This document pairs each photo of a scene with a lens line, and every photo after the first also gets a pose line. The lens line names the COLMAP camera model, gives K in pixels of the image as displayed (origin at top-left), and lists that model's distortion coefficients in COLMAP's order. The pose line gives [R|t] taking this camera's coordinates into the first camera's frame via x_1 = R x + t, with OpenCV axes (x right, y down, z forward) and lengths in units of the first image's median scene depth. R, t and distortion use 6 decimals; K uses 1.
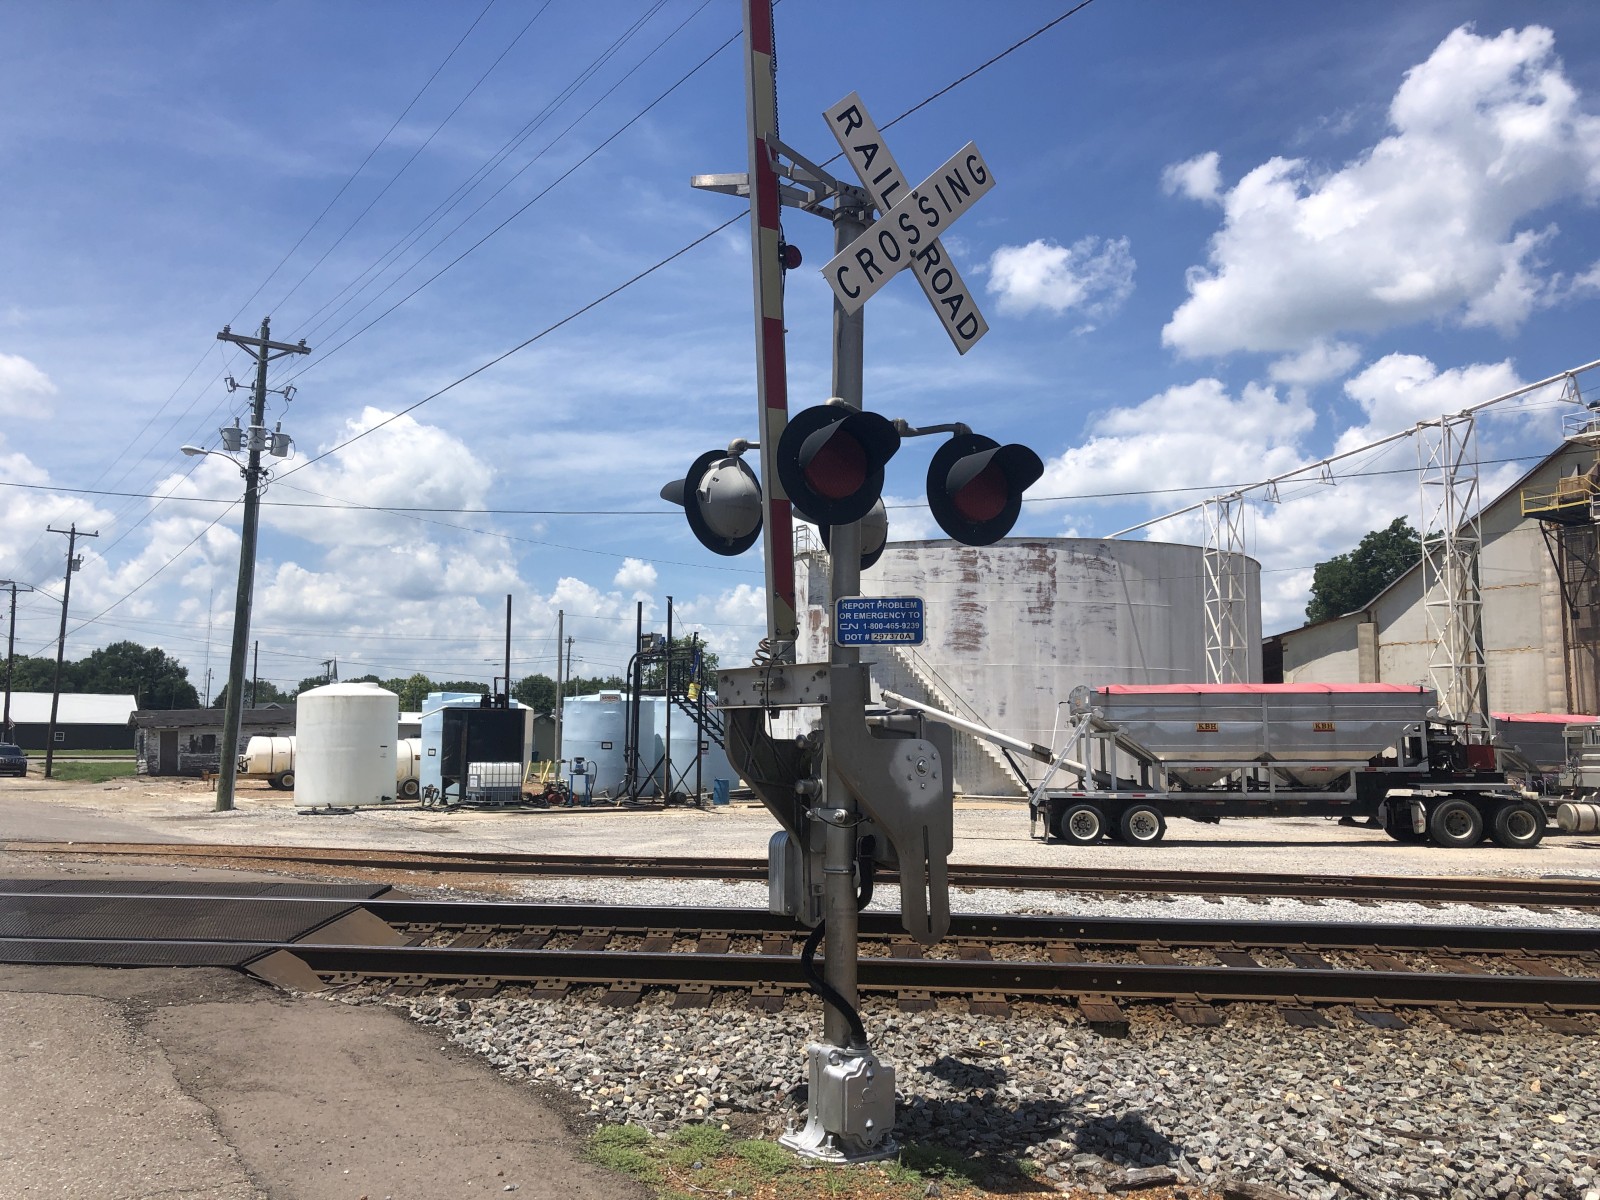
lens RADIAL K [[1328.9, 0, 773.0], [0, 1328.9, 588.8], [0, 0, 1]] dist [0.091587, -0.131520]
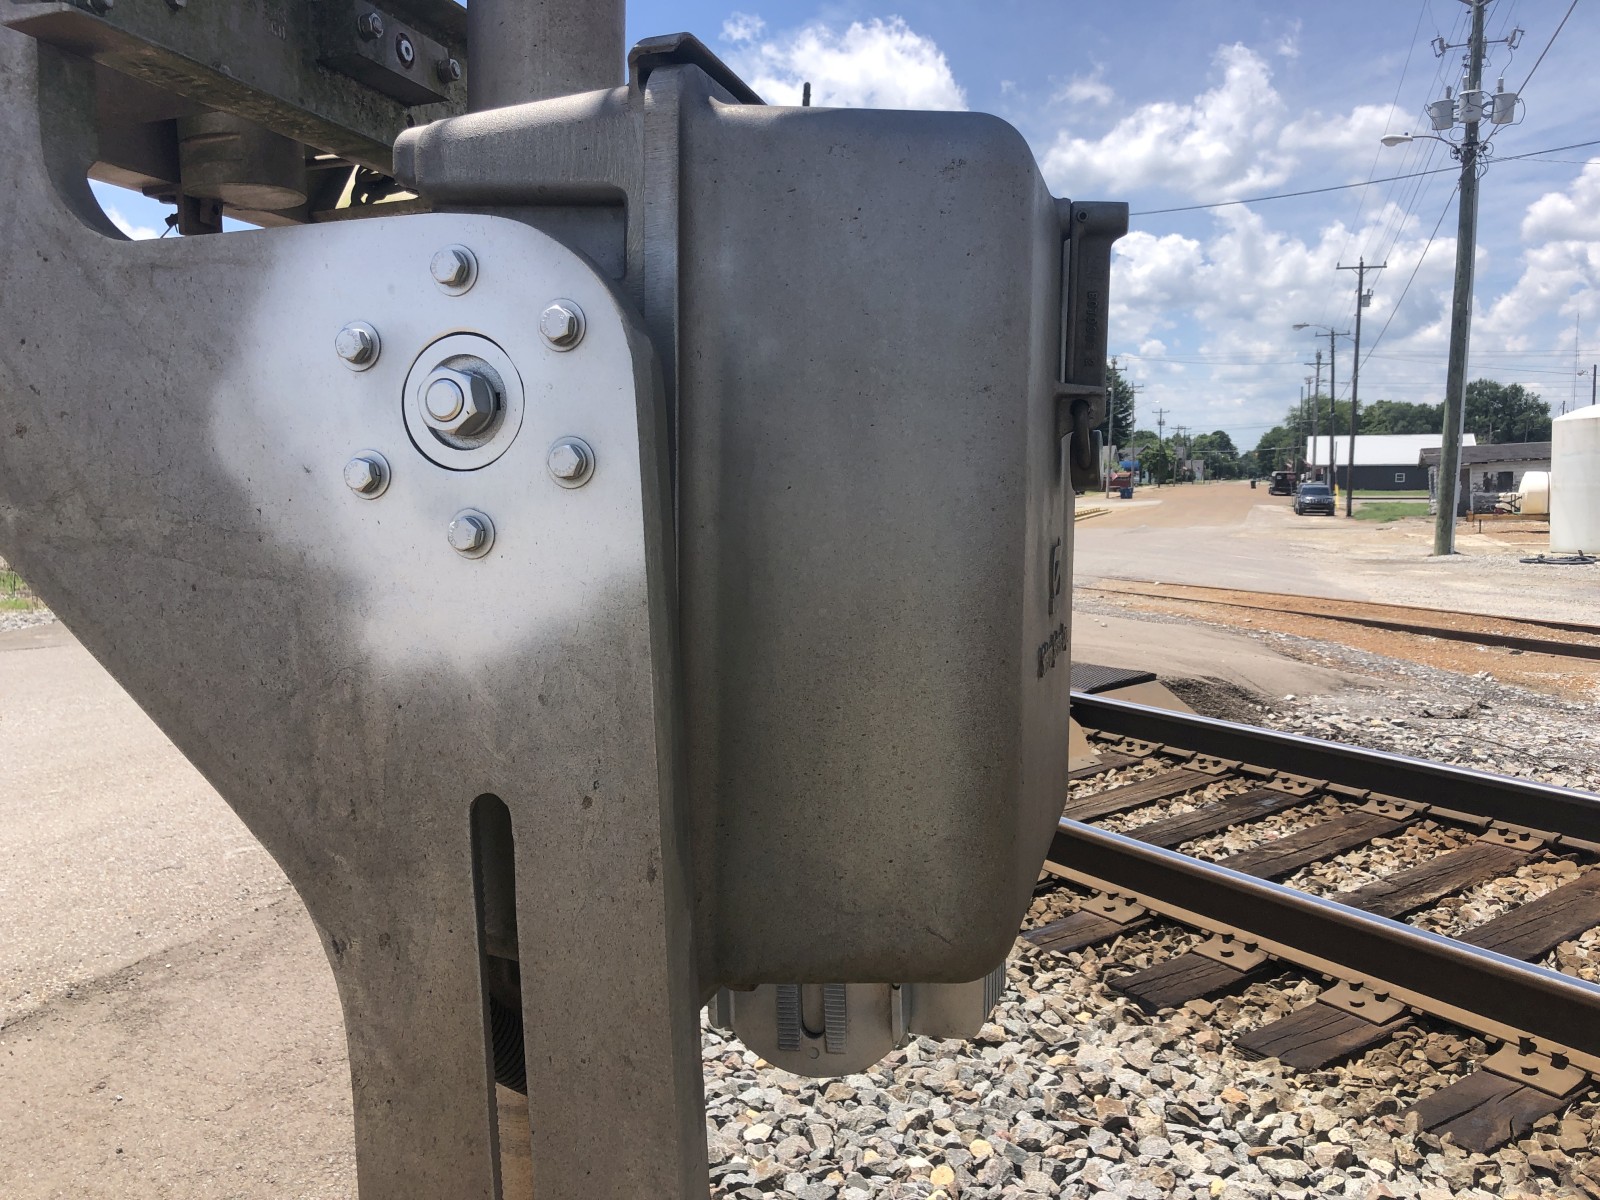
lens RADIAL K [[1296.9, 0, 813.8], [0, 1296.9, 596.0], [0, 0, 1]] dist [0.001171, -0.010825]
pose [[0.570338, 0.056637, -0.819455, 0.067475], [0.105761, 0.984253, 0.141637, 0.036567], [0.814573, -0.167447, 0.555367, 0.251024]]
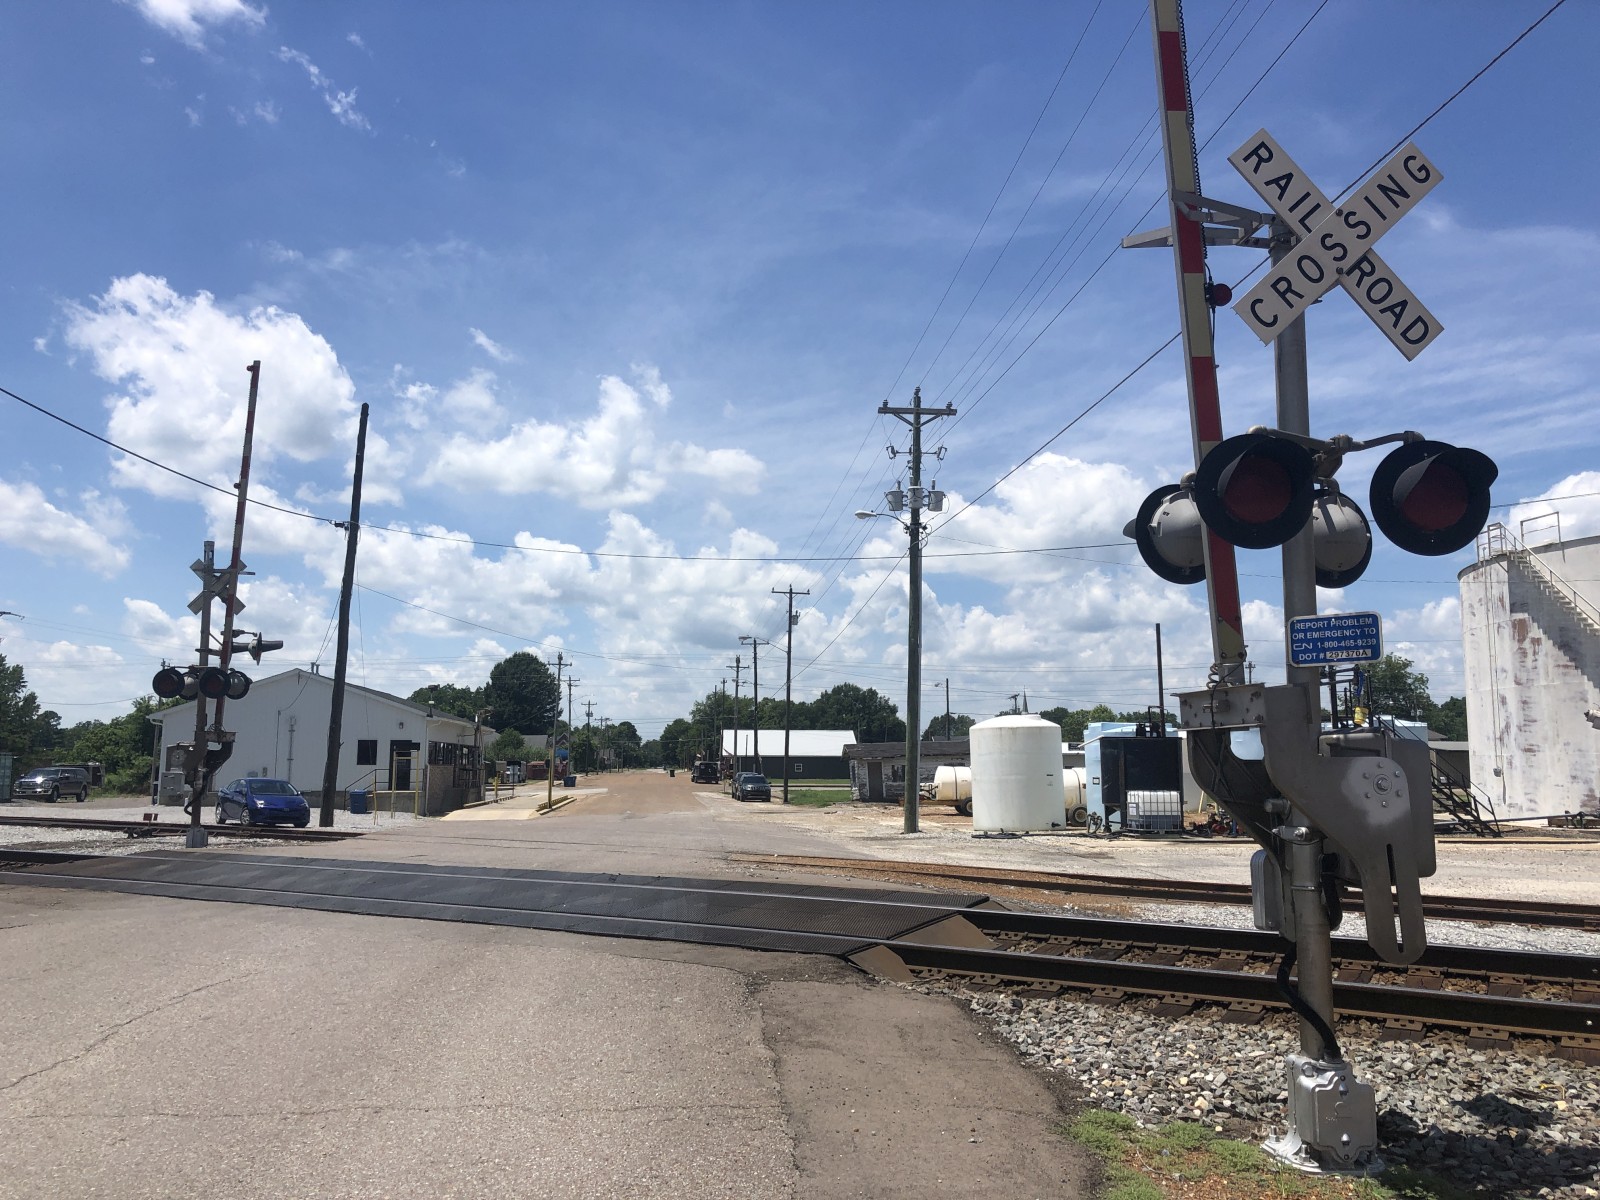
lens RADIAL K [[1329.8, 0, 769.7], [0, 1329.8, 599.9], [0, 0, 1]] dist [0.008793, 0.021210]
pose [[0.869297, -0.070442, -0.489245, 0.057184], [0.063022, 0.997510, -0.031644, -0.000049], [0.490256, -0.003325, 0.871572, -0.022527]]
